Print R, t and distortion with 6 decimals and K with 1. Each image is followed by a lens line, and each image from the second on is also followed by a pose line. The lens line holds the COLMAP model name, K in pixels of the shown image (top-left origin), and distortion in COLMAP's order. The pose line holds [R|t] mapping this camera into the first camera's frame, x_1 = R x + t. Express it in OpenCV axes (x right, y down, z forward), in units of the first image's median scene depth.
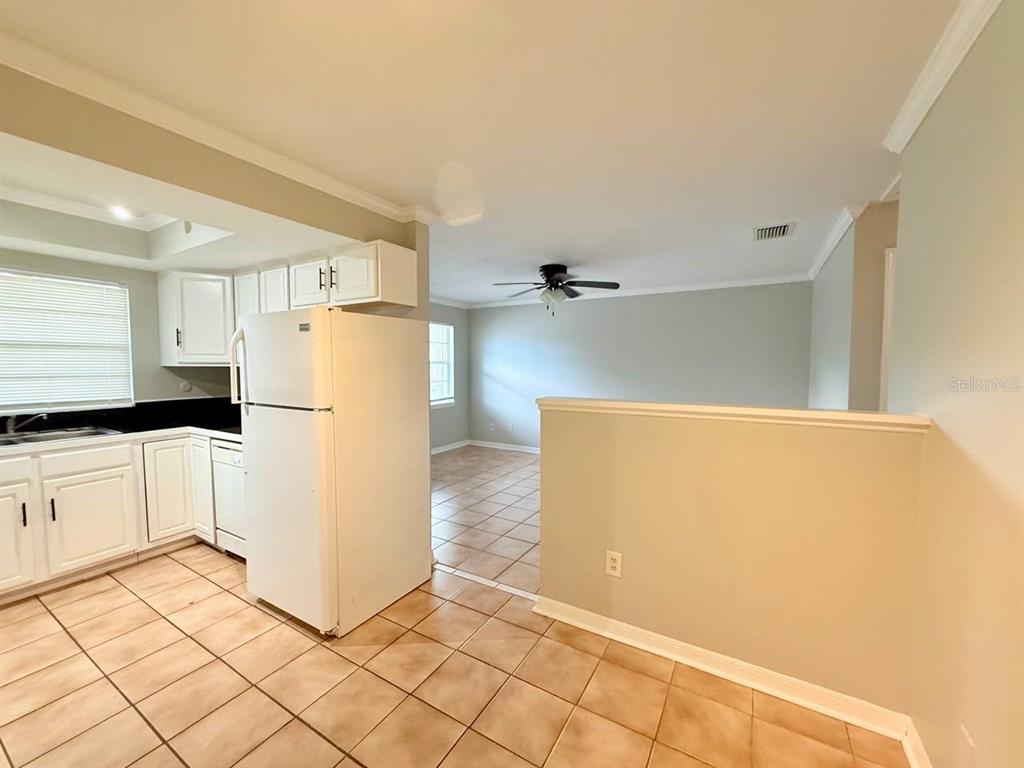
lens RADIAL K [[408.9, 0, 508.8], [0, 408.9, 385.6], [0, 0, 1]] dist [0.000505, 0.000004]
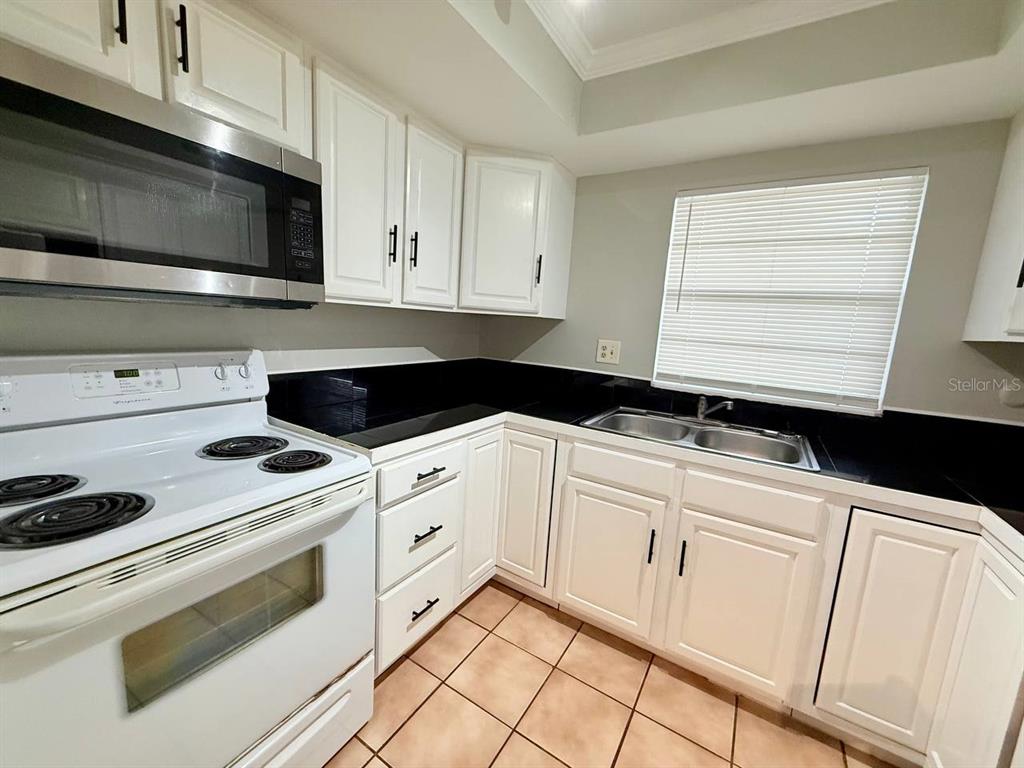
lens RADIAL K [[408.9, 0, 511.4], [0, 408.9, 385.3], [0, 0, 1]] dist [0.000505, 0.000004]
pose [[-0.017198, 0.152190, -0.988202, -0.458187], [-0.116860, 0.981268, 0.153156, -0.012850], [0.993000, 0.118115, 0.000909, 0.602647]]
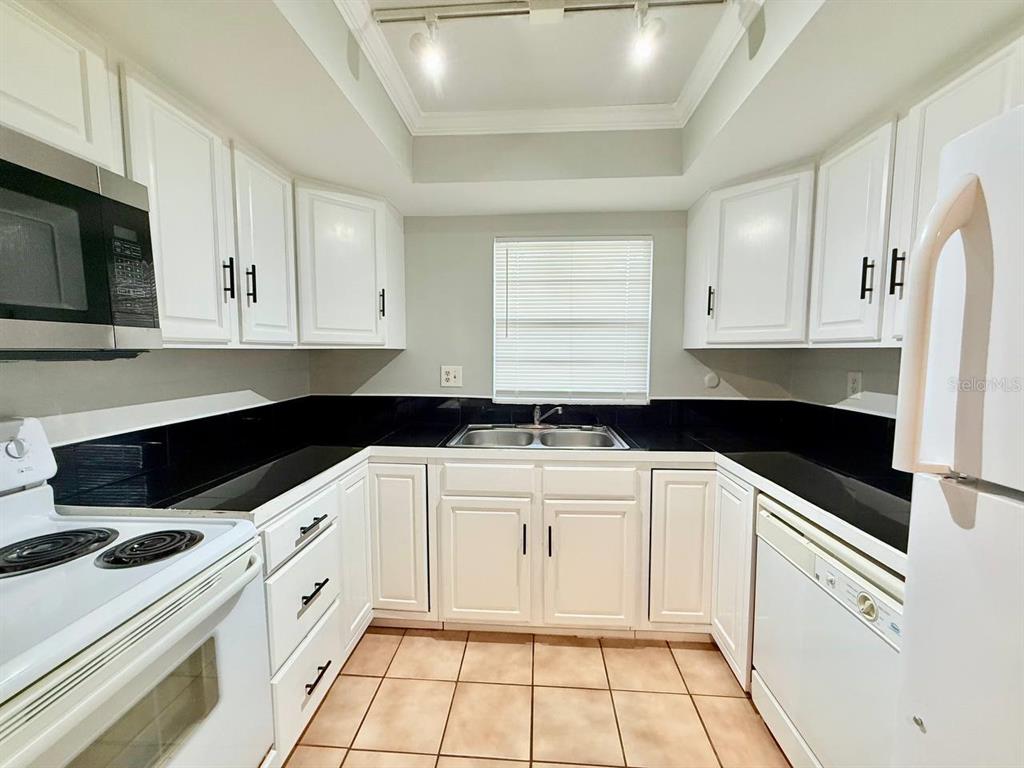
lens RADIAL K [[408.9, 0, 510.9], [0, 408.9, 384.5], [0, 0, 1]] dist [0.000505, 0.000004]
pose [[0.458039, 0.070955, -0.886096, -0.432440], [-0.048761, 0.997314, 0.054656, -0.013211], [0.887594, 0.018173, 0.460268, 0.500378]]
